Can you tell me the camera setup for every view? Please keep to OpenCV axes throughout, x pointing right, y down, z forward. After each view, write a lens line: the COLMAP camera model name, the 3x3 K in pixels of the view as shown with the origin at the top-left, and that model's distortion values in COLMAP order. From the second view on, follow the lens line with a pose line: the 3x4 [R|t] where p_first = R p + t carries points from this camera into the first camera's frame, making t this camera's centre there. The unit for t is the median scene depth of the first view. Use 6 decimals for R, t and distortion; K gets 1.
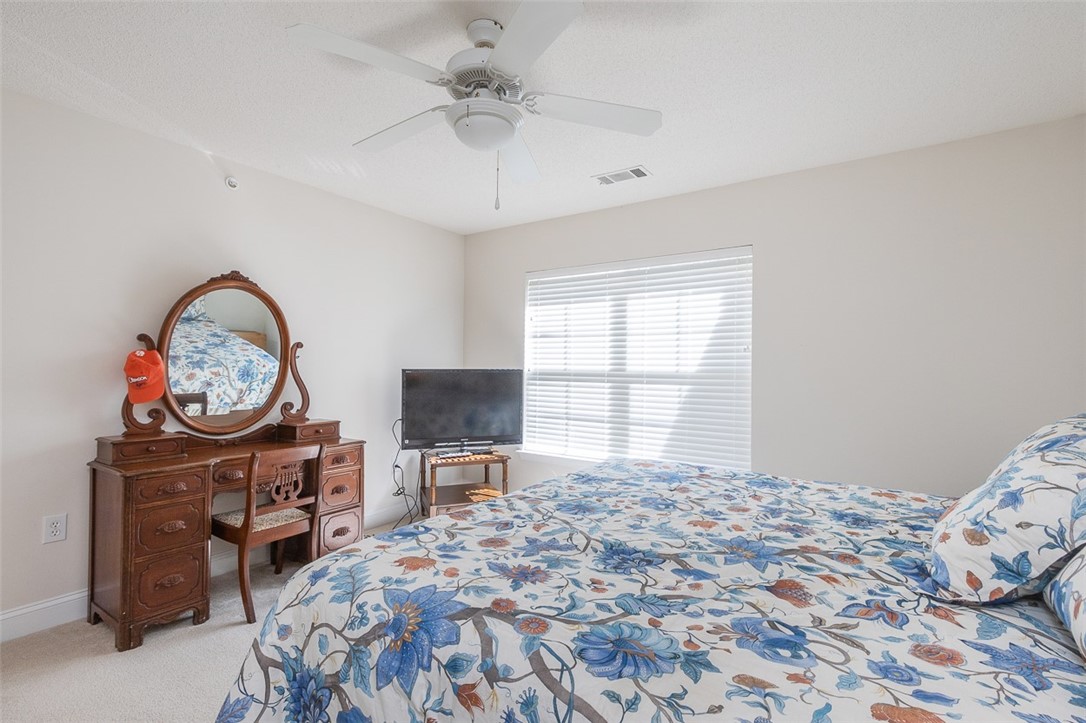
lens RADIAL K [[498.0, 0, 539.9], [0, 498.0, 361.4], [0, 0, 1]] dist [0.000925, -0.000664]
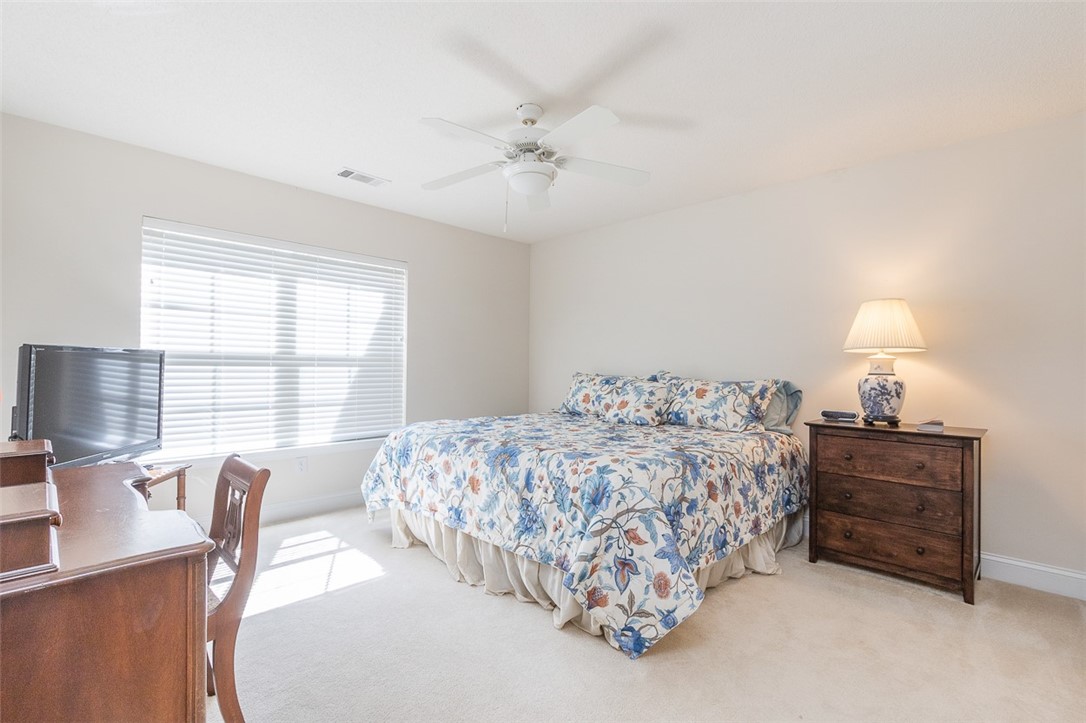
lens RADIAL K [[498.0, 0, 539.9], [0, 498.0, 361.4], [0, 0, 1]] dist [0.000925, -0.000664]
pose [[0.180068, 0.001098, 0.983654, -0.769723], [-0.020728, 0.999782, 0.002678, 0.022465], [-0.983436, -0.020871, 0.180052, 0.363645]]
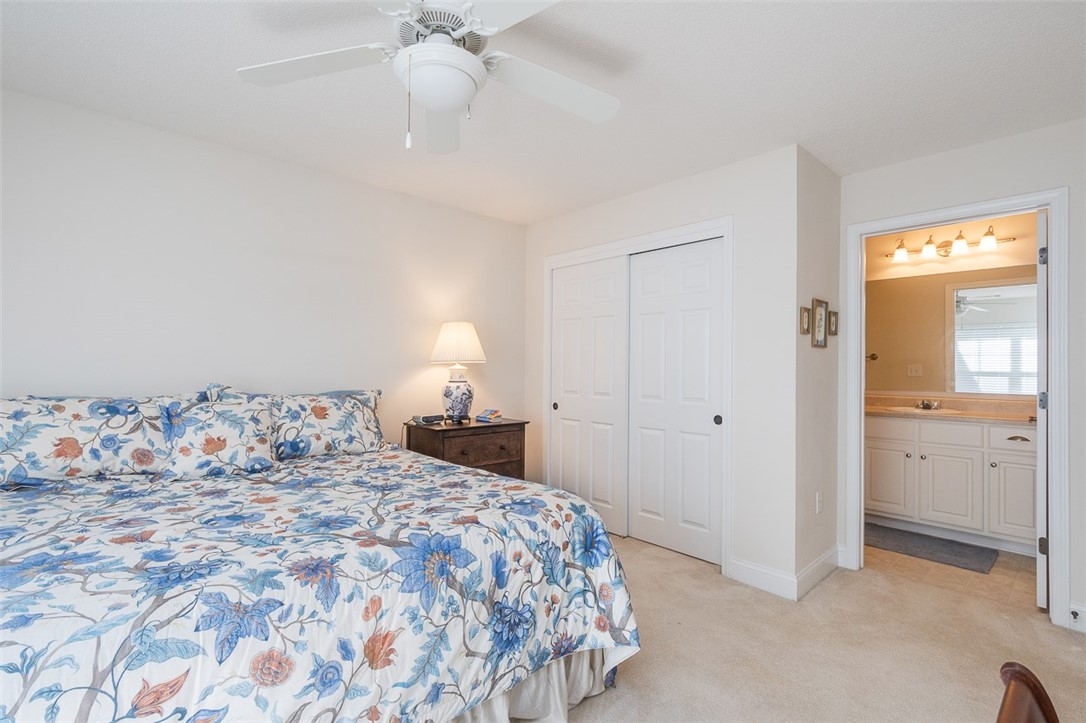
lens RADIAL K [[498.0, 0, 539.9], [0, 498.0, 361.4], [0, 0, 1]] dist [0.000925, -0.000664]
pose [[-0.974953, -0.018106, 0.221674, -0.241554], [-0.023374, 0.999503, -0.021167, 0.010637], [-0.221180, -0.025818, -0.974891, 0.914143]]
